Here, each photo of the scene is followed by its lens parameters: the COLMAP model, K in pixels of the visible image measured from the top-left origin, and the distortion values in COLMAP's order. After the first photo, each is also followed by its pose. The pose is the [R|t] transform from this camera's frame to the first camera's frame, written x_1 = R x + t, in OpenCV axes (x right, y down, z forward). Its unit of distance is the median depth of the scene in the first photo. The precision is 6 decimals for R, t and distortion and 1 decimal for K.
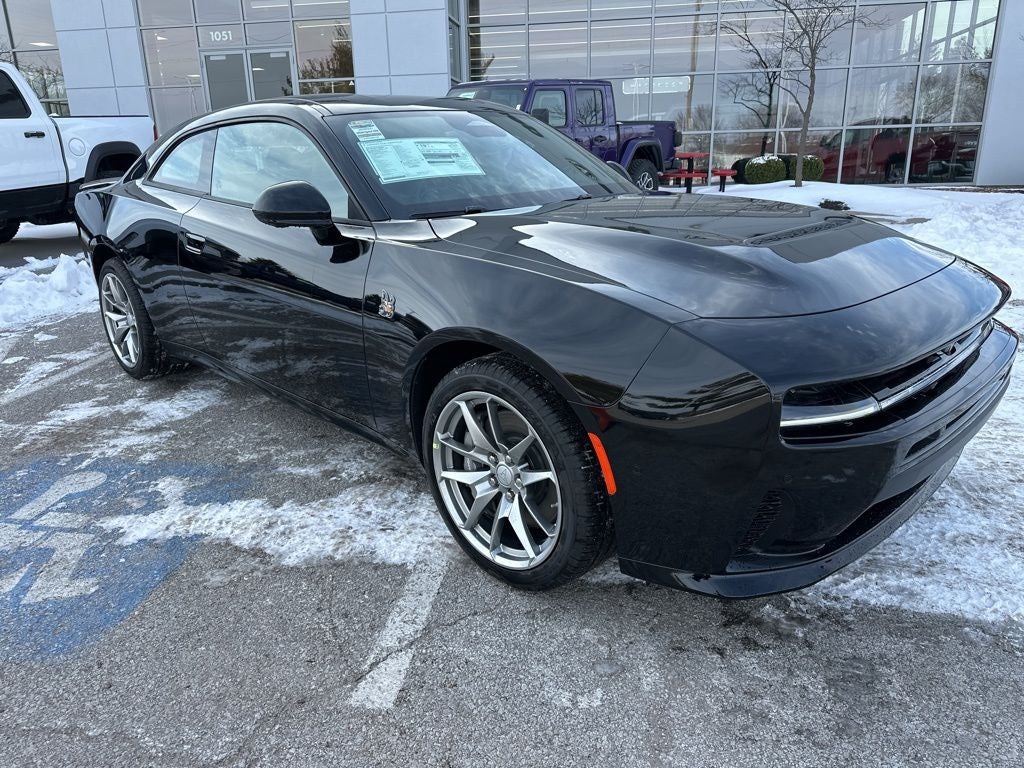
lens RADIAL K [[722.5, 0, 510.6], [0, 722.5, 375.5], [0, 0, 1]] dist [0.030440, -0.035454]
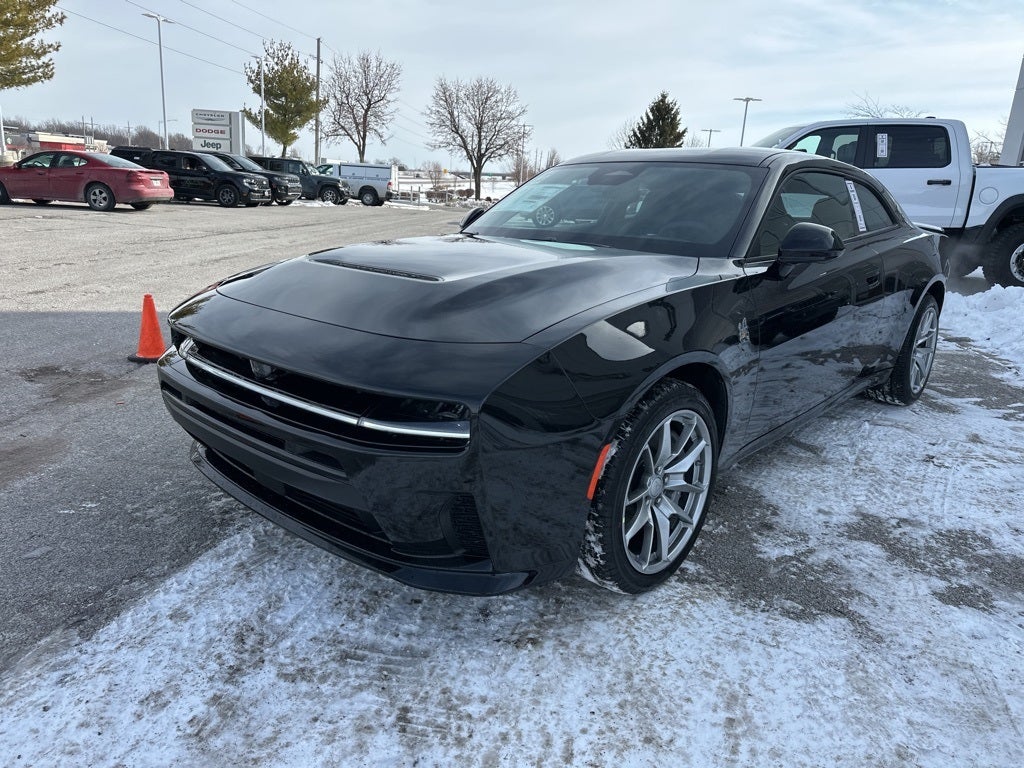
lens RADIAL K [[717.9, 0, 509.8], [0, 717.9, 381.2], [0, 0, 1]] dist [0.046632, -0.057690]
pose [[0.039401, 0.285179, -0.957664, 1.219922], [-0.338206, 0.905647, 0.255775, -0.318349], [0.940247, 0.313810, 0.132133, 0.900093]]
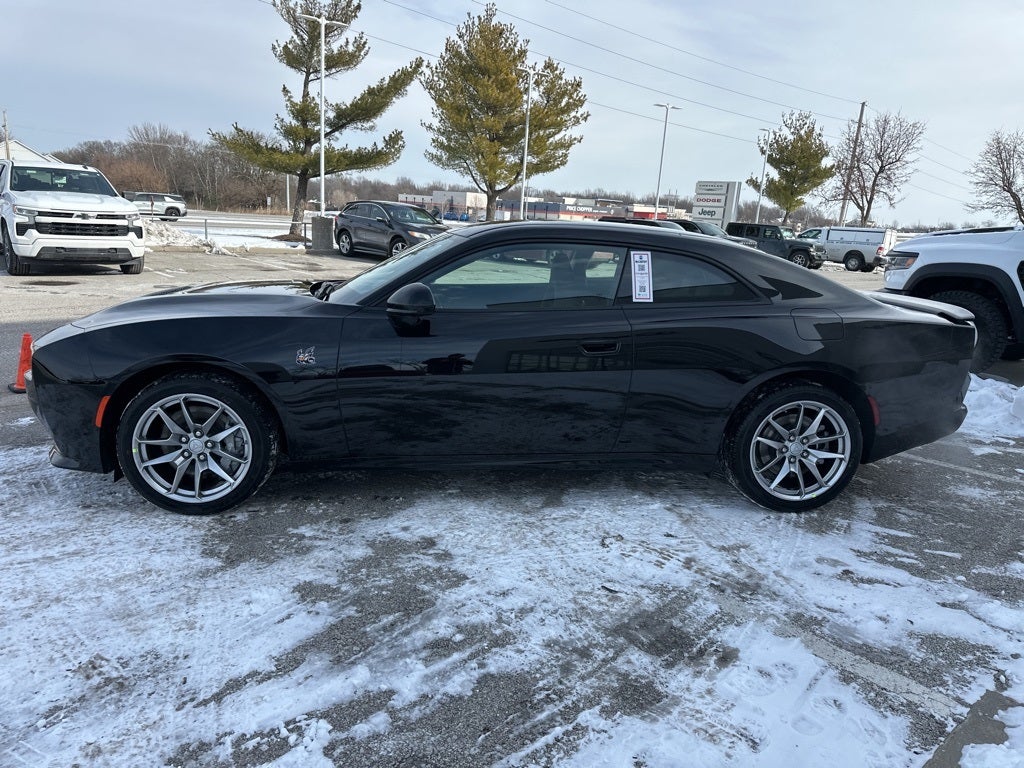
lens RADIAL K [[716.0, 0, 514.7], [0, 716.0, 374.5], [0, 0, 1]] dist [0.046096, -0.052696]
pose [[-0.633583, 0.151130, -0.758770, 1.038939], [-0.263888, 0.879709, 0.395569, -0.791770], [0.727280, 0.450856, -0.517487, 2.190236]]
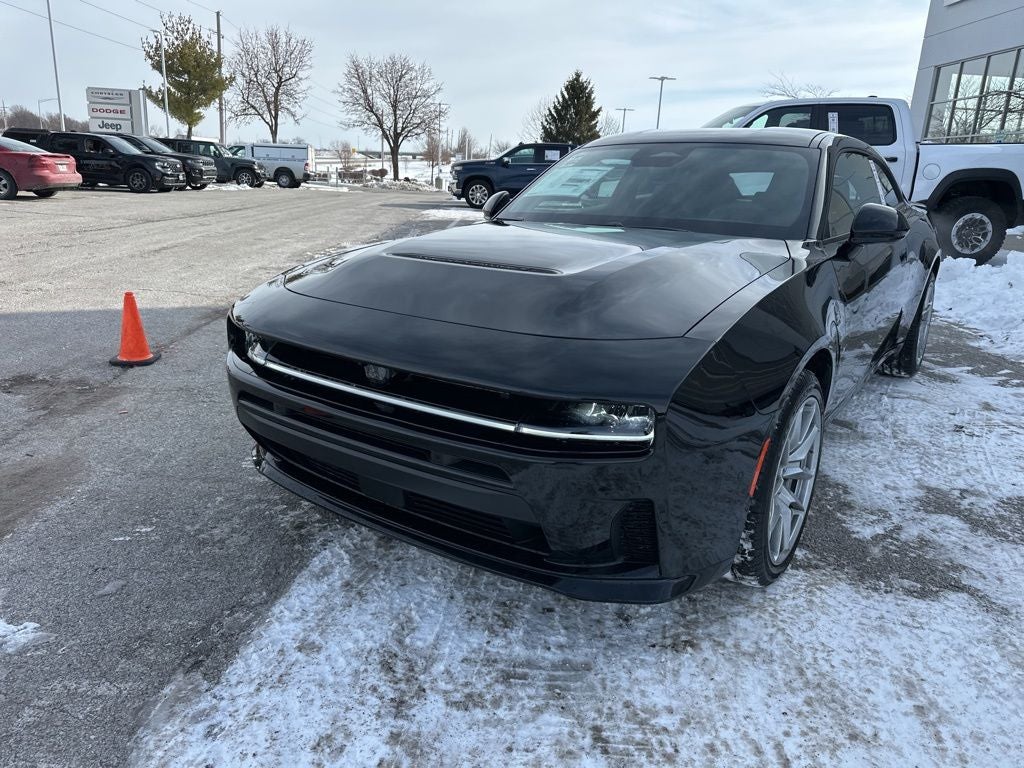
lens RADIAL K [[722.5, 0, 510.6], [0, 722.5, 375.5], [0, 0, 1]] dist [0.030440, -0.035454]
pose [[0.158729, 0.298052, -0.941260, 1.160530], [-0.327000, 0.915410, 0.234723, -0.251261], [0.931599, 0.270535, 0.242766, 0.691308]]
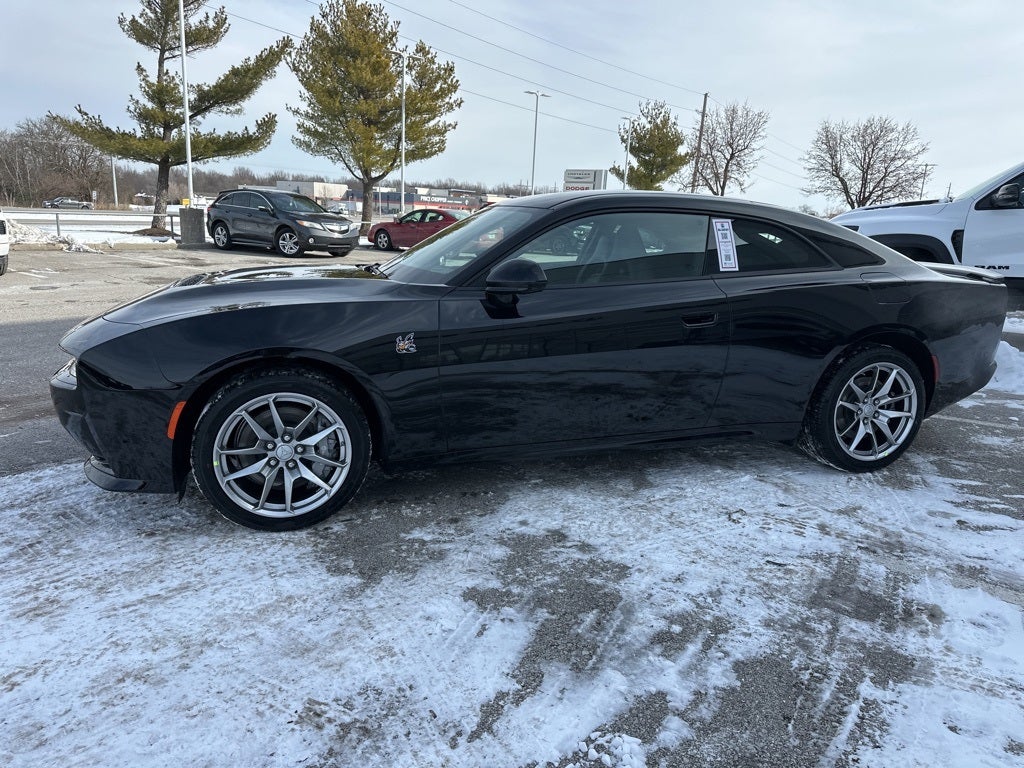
lens RADIAL K [[717.9, 0, 509.8], [0, 717.9, 381.2], [0, 0, 1]] dist [0.046632, -0.057690]
pose [[-0.472287, 0.200857, -0.858255, 1.212512], [-0.281336, 0.888413, 0.362730, -0.634201], [0.835341, 0.412771, -0.363077, 1.840862]]
